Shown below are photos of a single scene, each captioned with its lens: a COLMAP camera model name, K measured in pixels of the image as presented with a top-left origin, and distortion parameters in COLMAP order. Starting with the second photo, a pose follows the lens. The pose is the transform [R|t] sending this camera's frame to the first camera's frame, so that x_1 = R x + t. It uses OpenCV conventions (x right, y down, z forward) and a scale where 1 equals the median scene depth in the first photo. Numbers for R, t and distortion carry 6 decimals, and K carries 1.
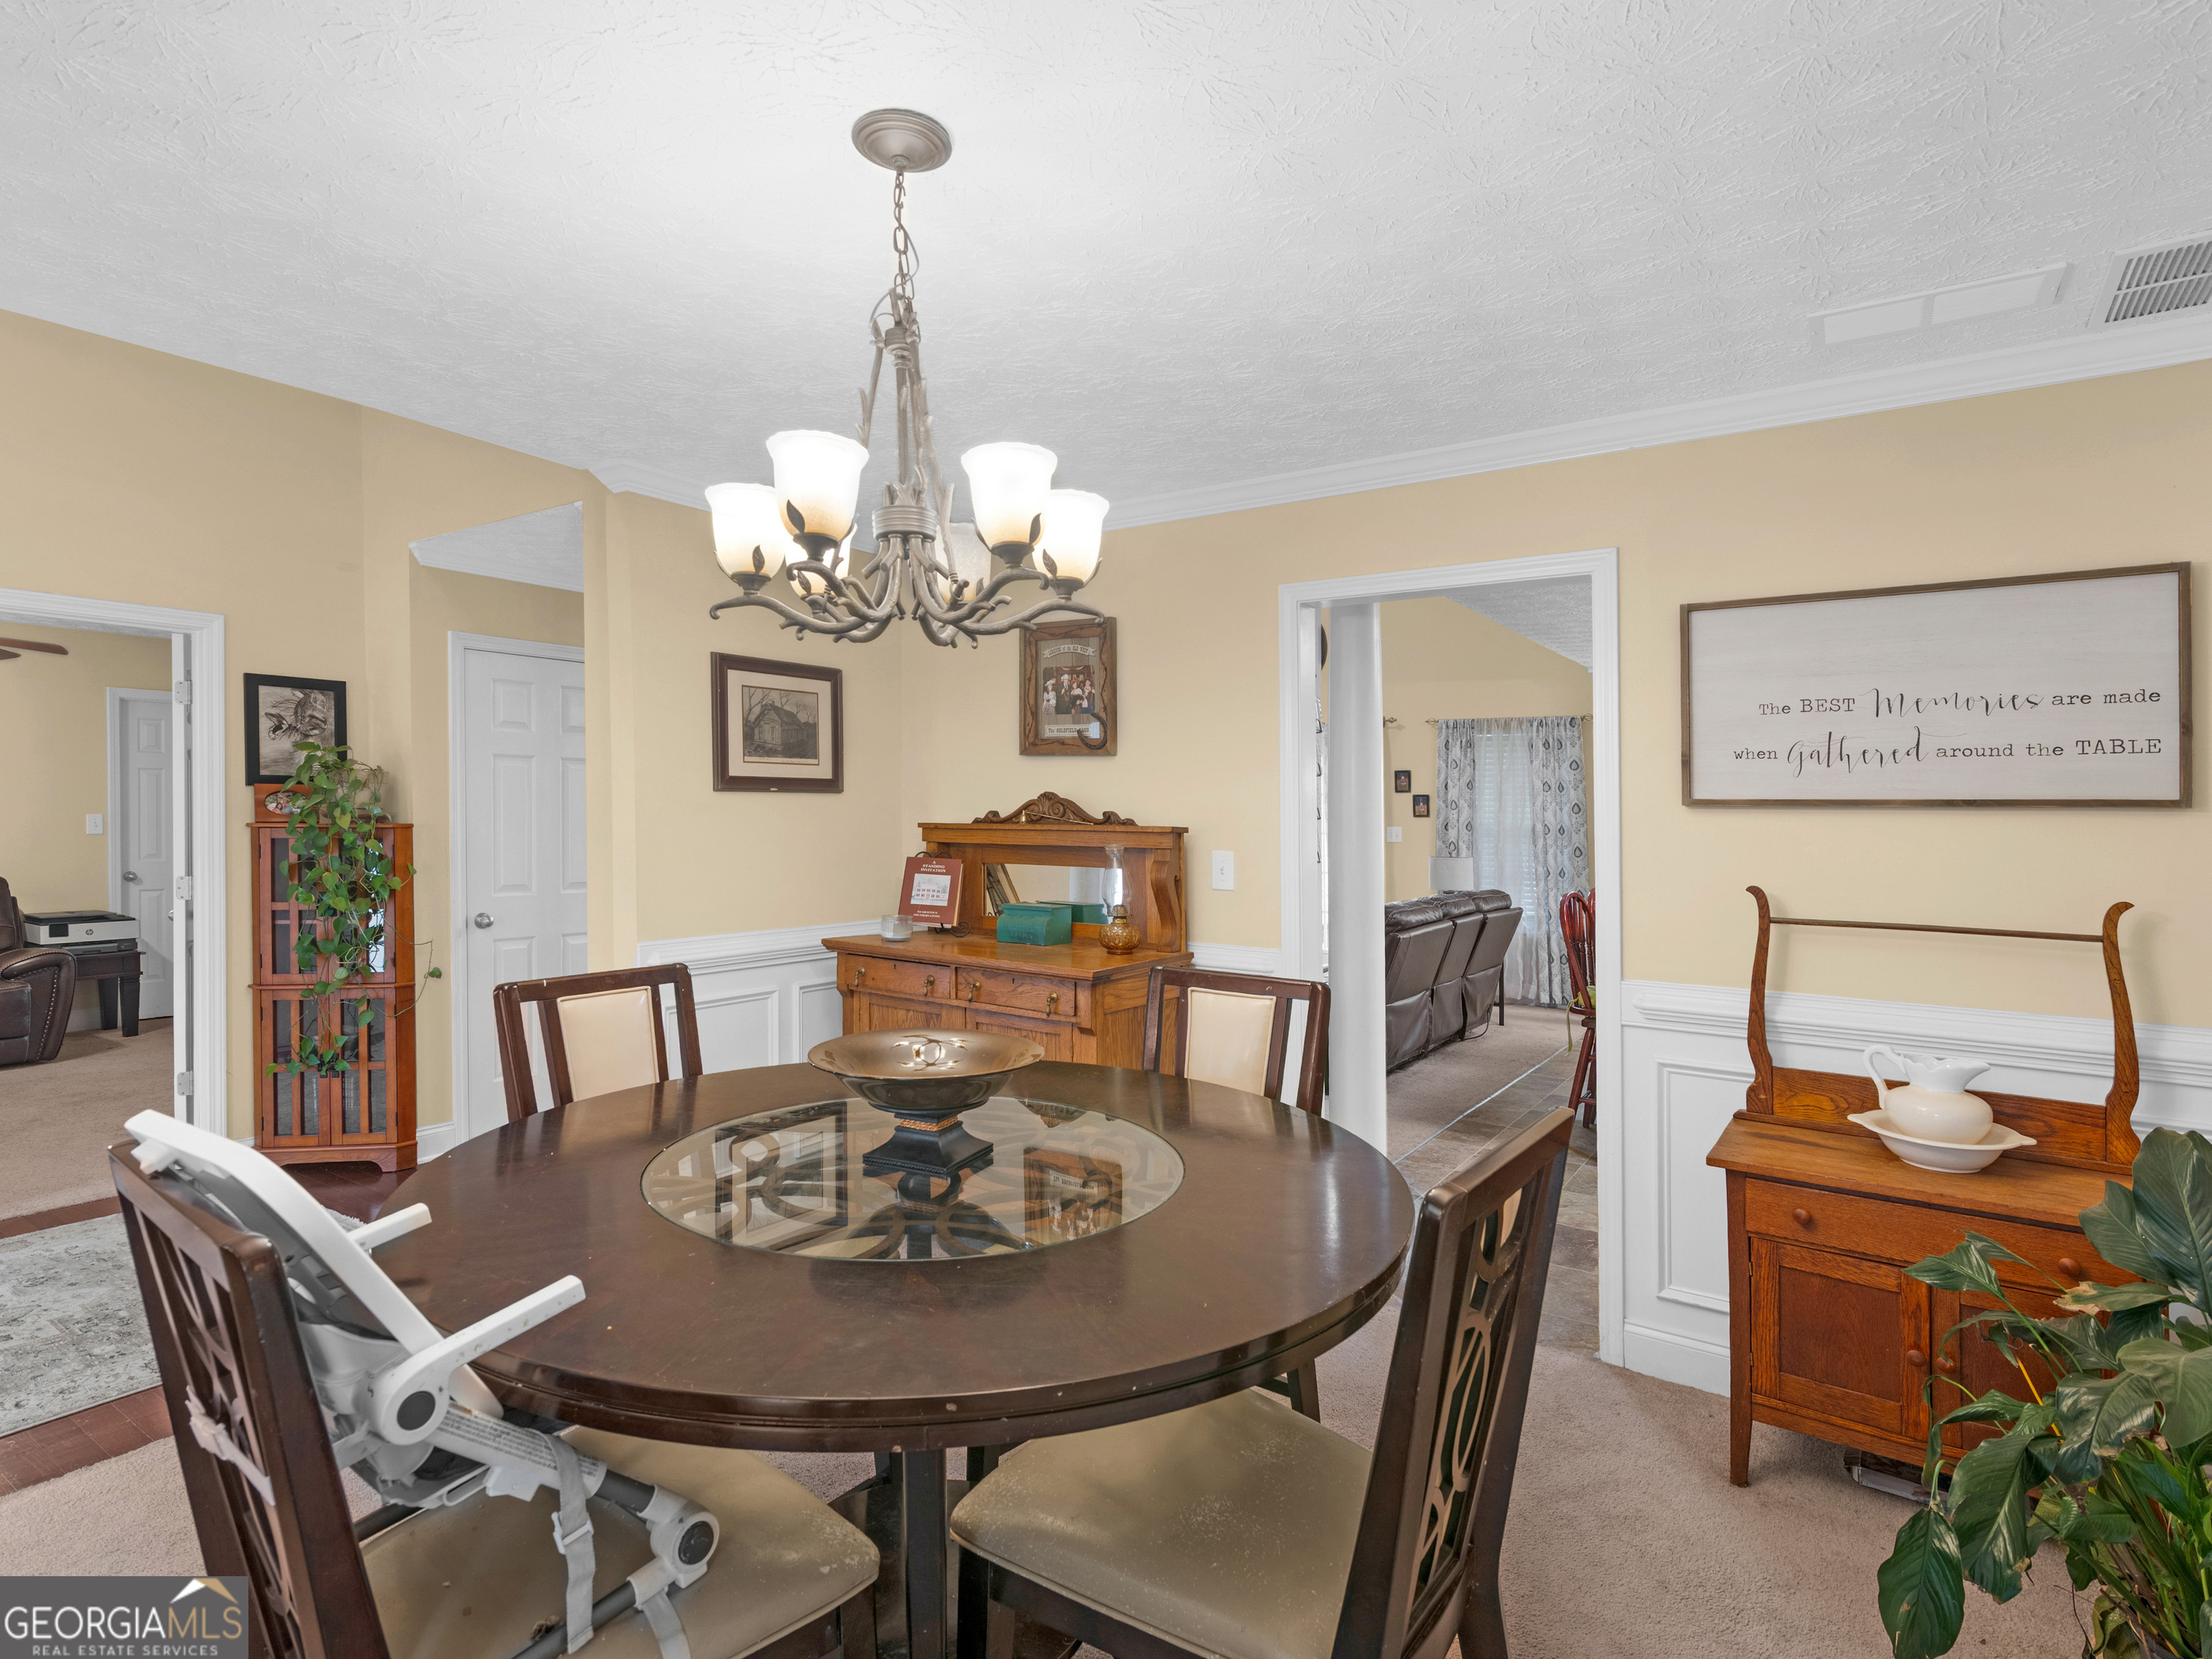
lens RADIAL K [[1145.2, 0, 1106.0], [0, 1145.2, 829.5], [0, 0, 1]] dist [0.001788, 0.000914]
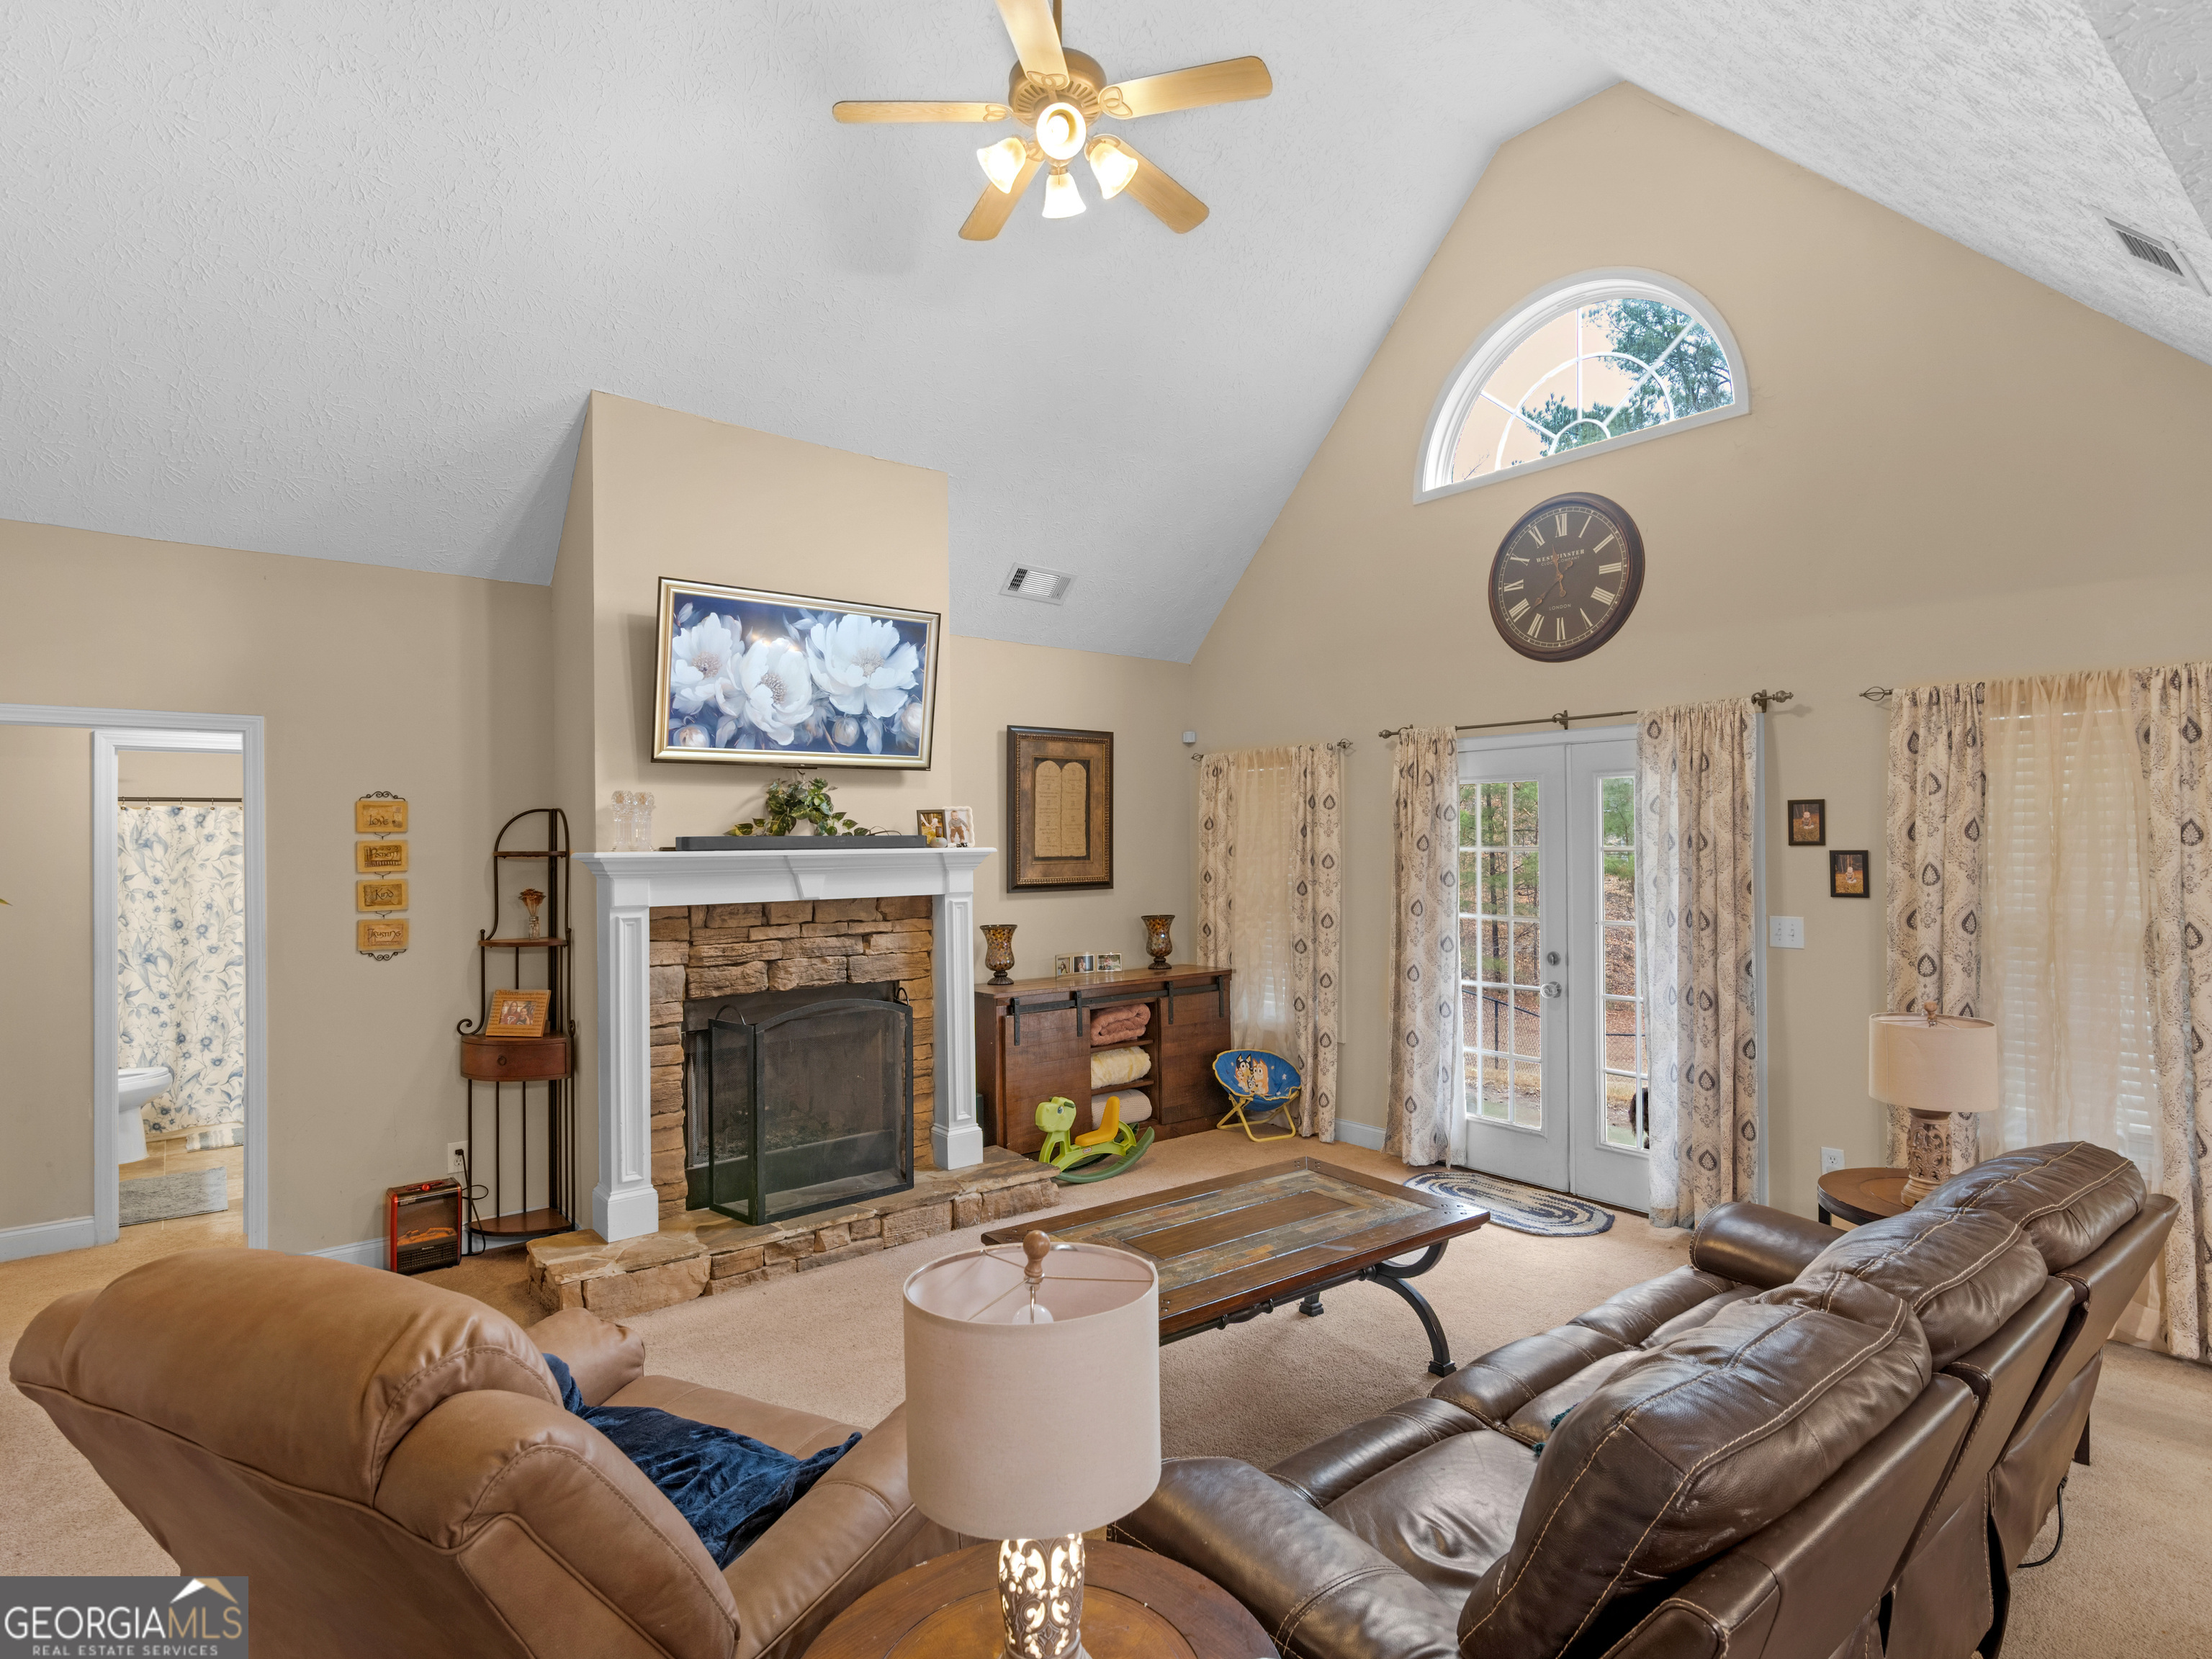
lens RADIAL K [[1152.4, 0, 1143.8], [0, 1152.4, 838.8], [0, 0, 1]] dist [-0.000809, 0.015153]
pose [[0.962475, -0.019240, -0.270688, 0.249077], [0.014831, 0.999722, -0.018326, -0.062070], [0.270965, 0.013624, 0.962493, 0.929441]]
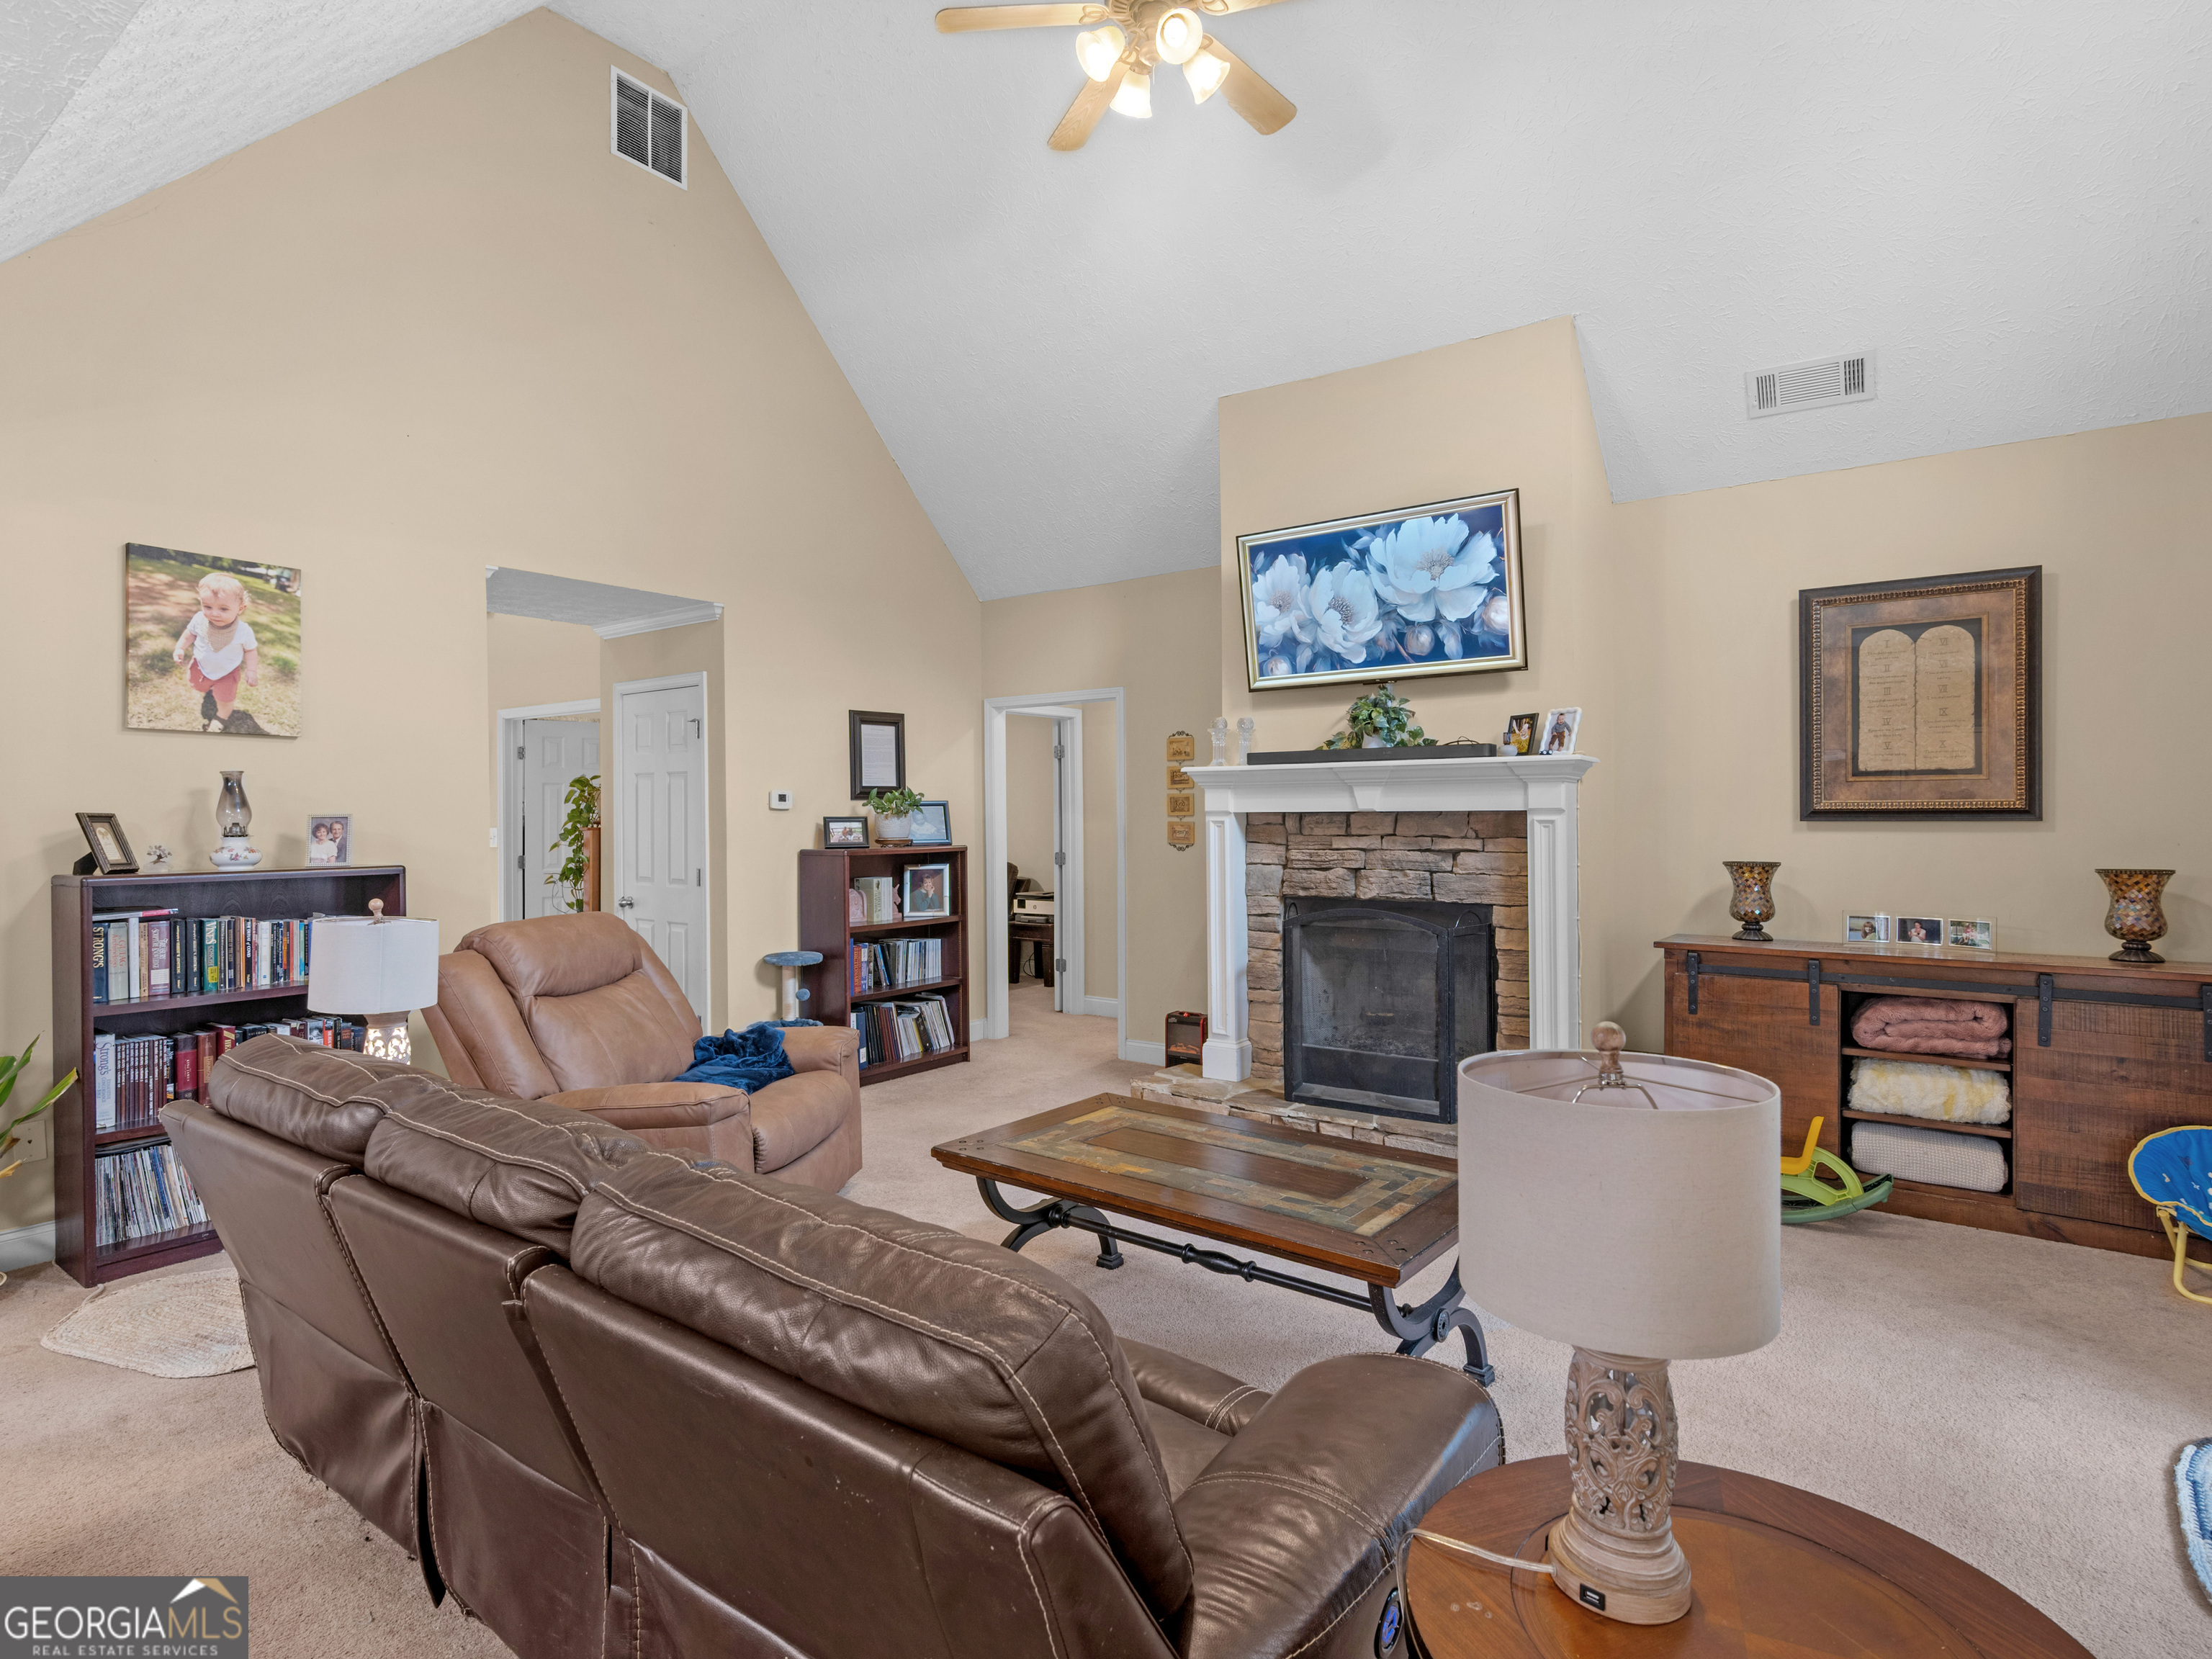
lens RADIAL K [[1178.8, 0, 1048.9], [0, 1178.8, 816.8], [0, 0, 1]] dist [-0.002941, -0.000913]
pose [[-0.051079, -0.009742, -0.998647, 0.787896], [-0.009275, 0.999914, -0.009280, -0.011764], [0.998652, 0.008788, -0.051165, 1.622018]]
